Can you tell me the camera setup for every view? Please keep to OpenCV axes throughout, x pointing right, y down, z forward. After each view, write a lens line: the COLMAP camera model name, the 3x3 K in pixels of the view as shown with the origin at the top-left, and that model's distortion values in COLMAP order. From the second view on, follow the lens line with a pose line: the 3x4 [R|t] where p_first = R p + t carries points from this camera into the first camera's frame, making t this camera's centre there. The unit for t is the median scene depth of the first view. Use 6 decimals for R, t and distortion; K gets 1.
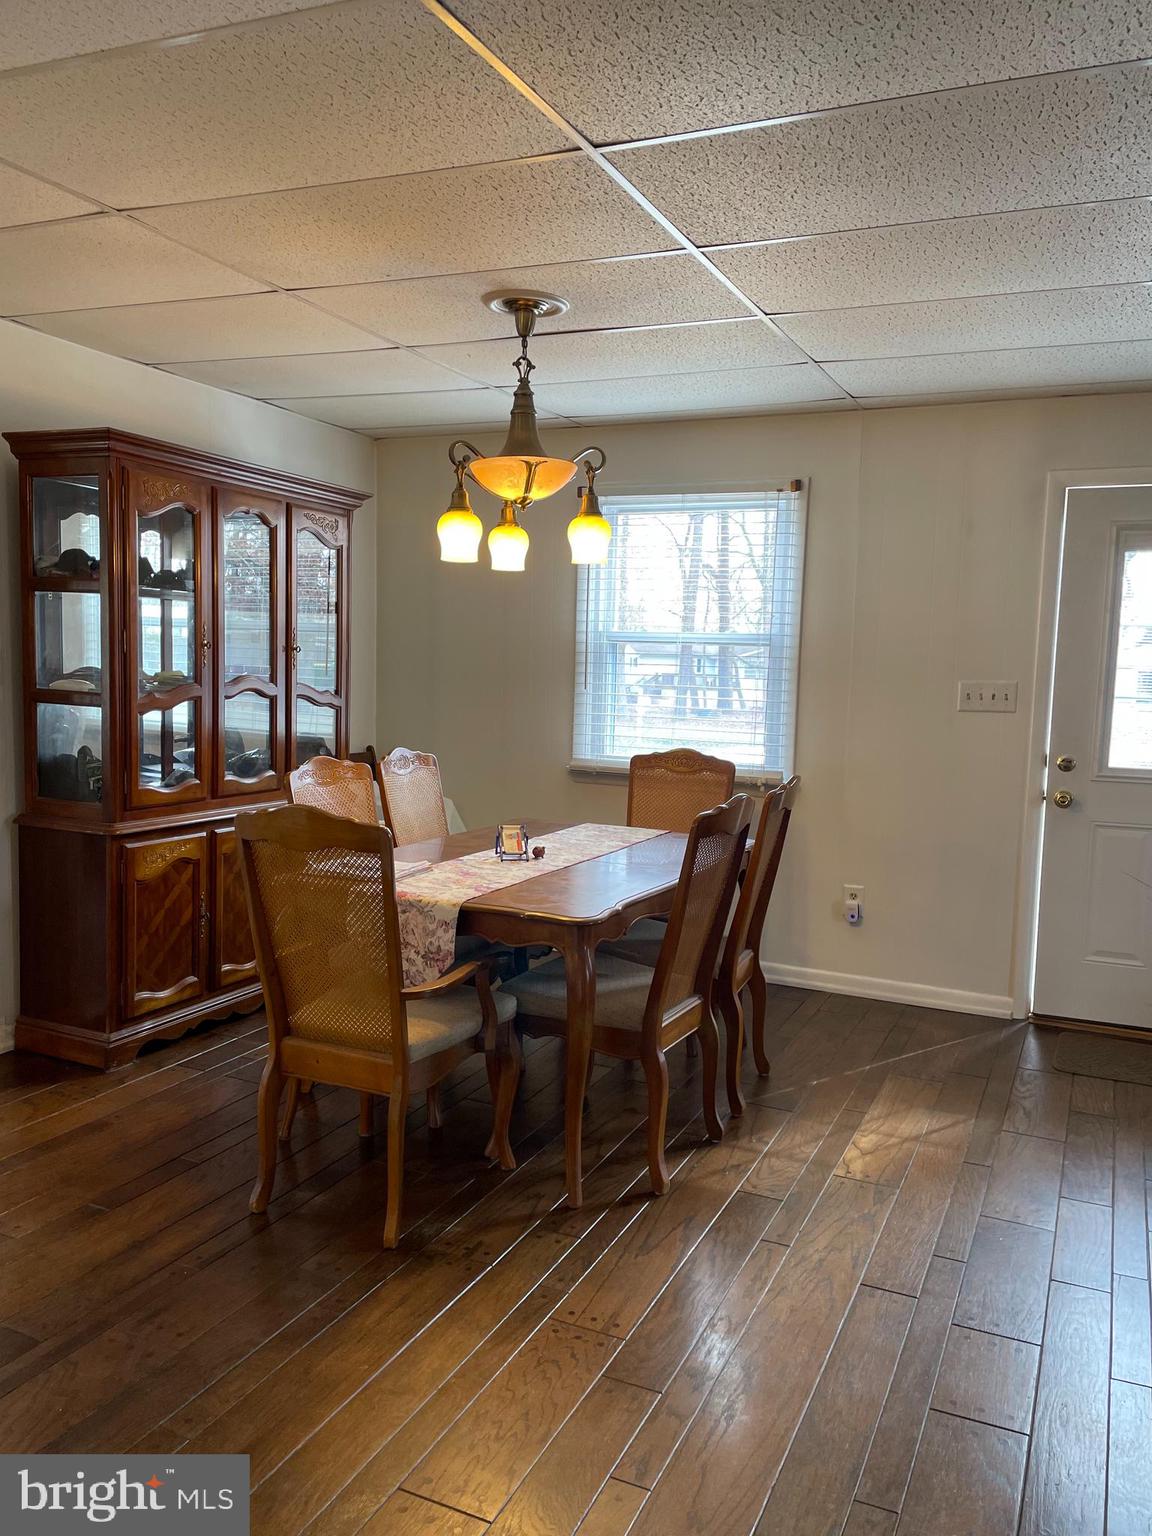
lens RADIAL K [[1184.8, 0, 576.5], [0, 1184.8, 759.8], [0, 0, 1]] dist [0.091672, -0.122440]
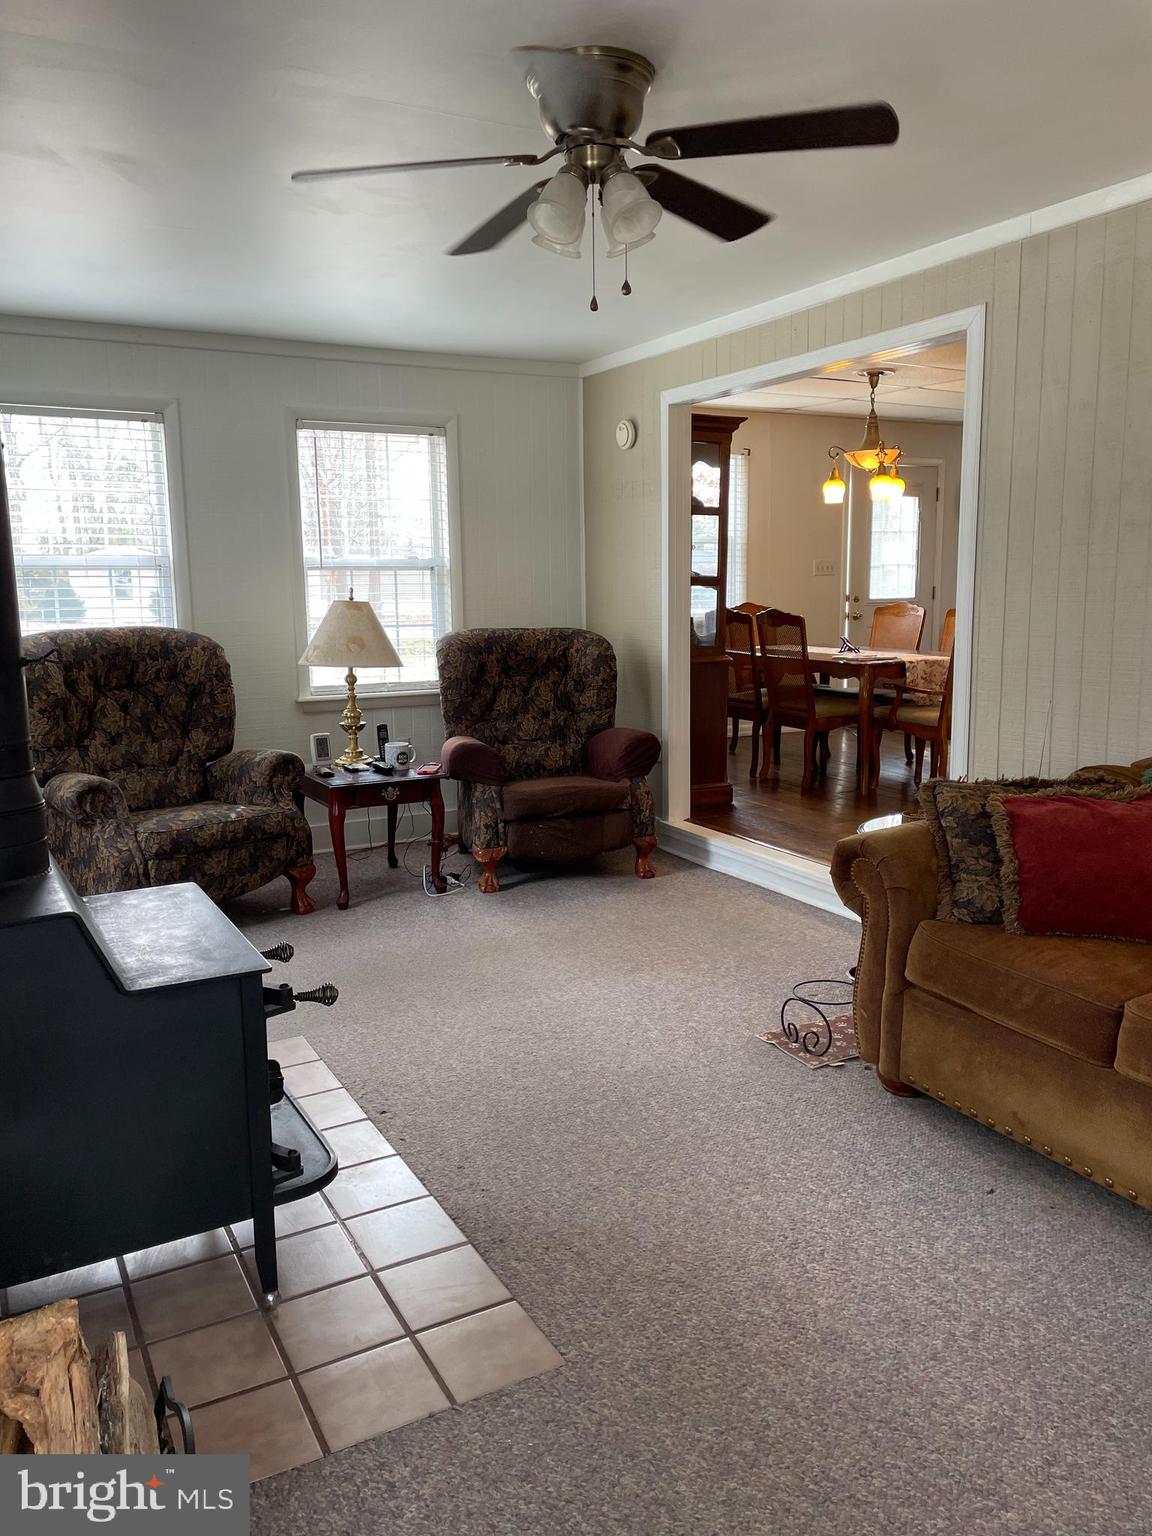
lens RADIAL K [[1184.8, 0, 576.5], [0, 1184.8, 759.8], [0, 0, 1]] dist [0.091672, -0.122440]
pose [[0.604400, -0.155147, 0.781428, -1.689615], [0.087235, 0.987845, 0.128657, -0.031635], [-0.791891, -0.009592, 0.610587, 0.128394]]
